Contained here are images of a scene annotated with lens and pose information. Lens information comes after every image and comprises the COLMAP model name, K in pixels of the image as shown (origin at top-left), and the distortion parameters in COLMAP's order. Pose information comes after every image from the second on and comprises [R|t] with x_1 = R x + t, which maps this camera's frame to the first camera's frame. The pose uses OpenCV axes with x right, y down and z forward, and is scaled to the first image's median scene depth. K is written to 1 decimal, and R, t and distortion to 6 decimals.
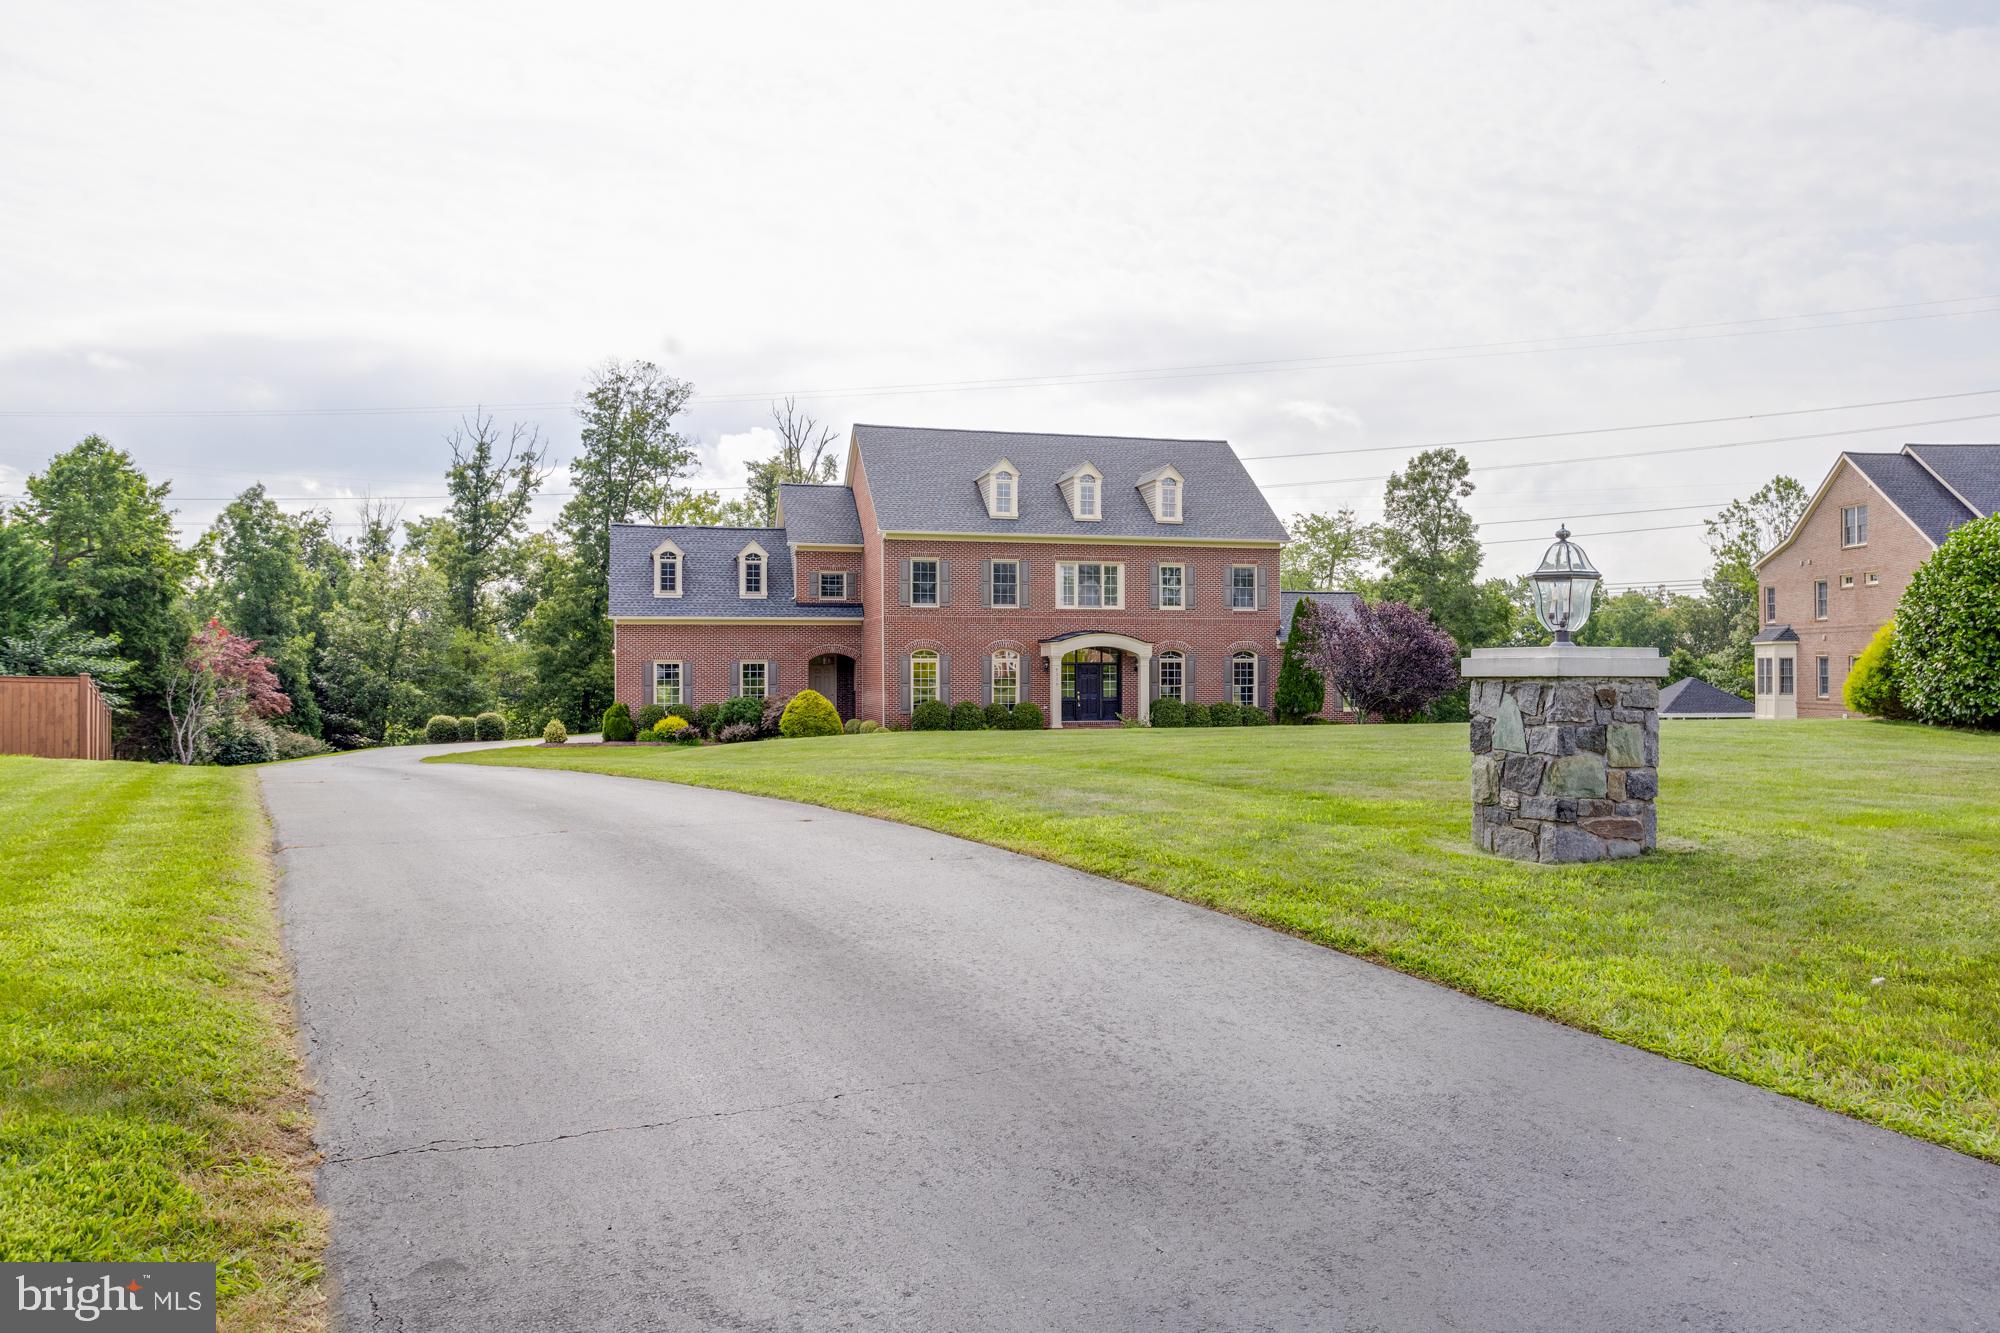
lens RADIAL K [[1347.0, 0, 1041.4], [0, 1347.0, 667.8], [0, 0, 1]] dist [0.041526, -0.000248]
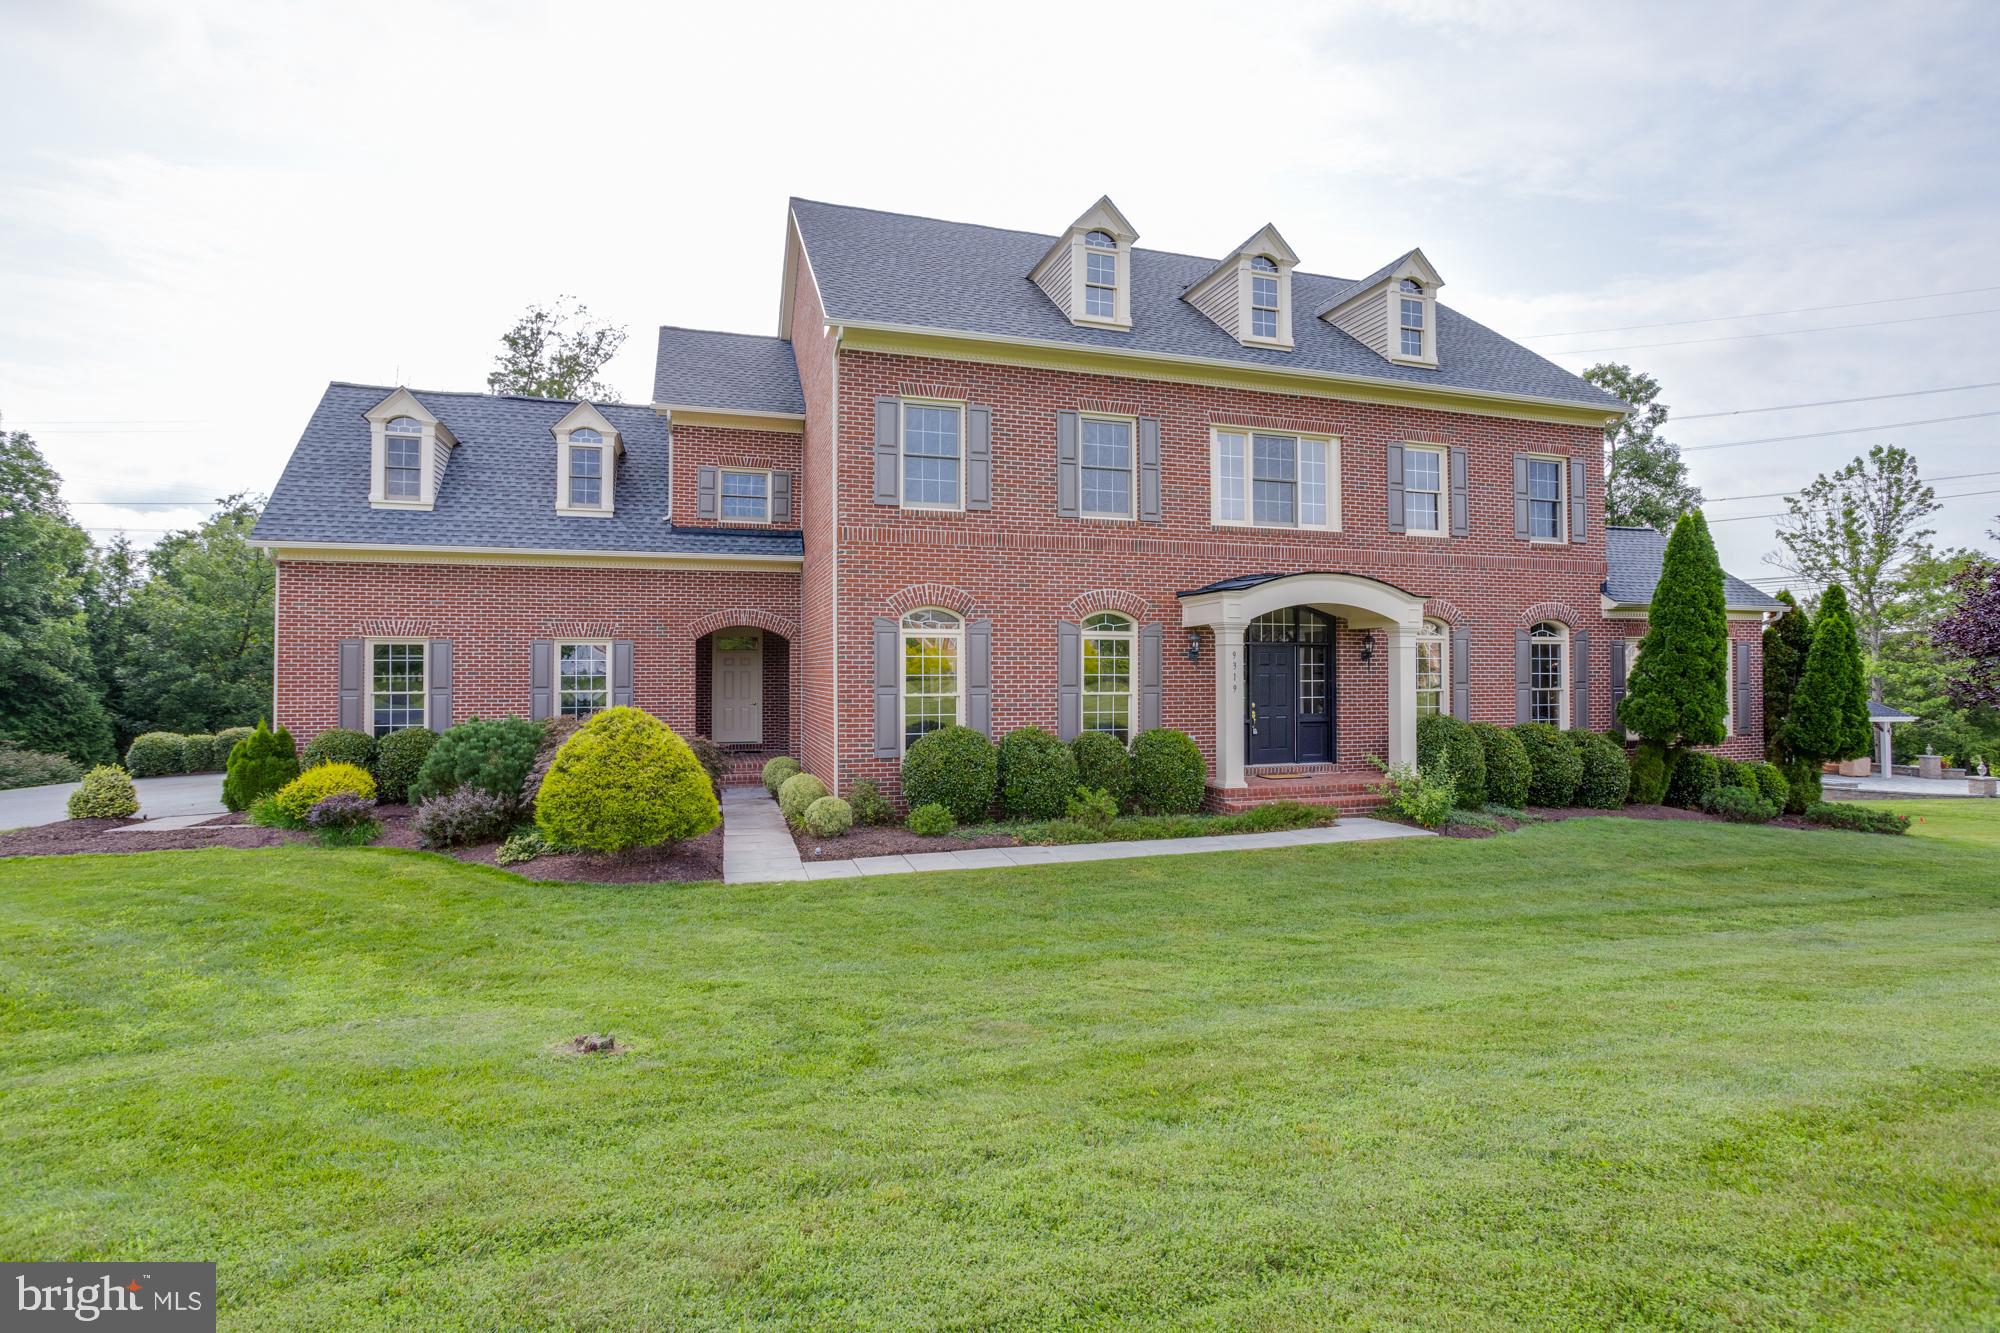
lens RADIAL K [[925.5, 0, 1000.0], [0, 925.5, 666.5], [0, 0, 1]] dist [-0.001772, 0.000105]
pose [[0.999564, 0.000784, 0.029502, -0.057952], [-0.000714, 0.999997, -0.002400, 0.004727], [-0.029503, 0.002378, 0.999562, 0.554303]]
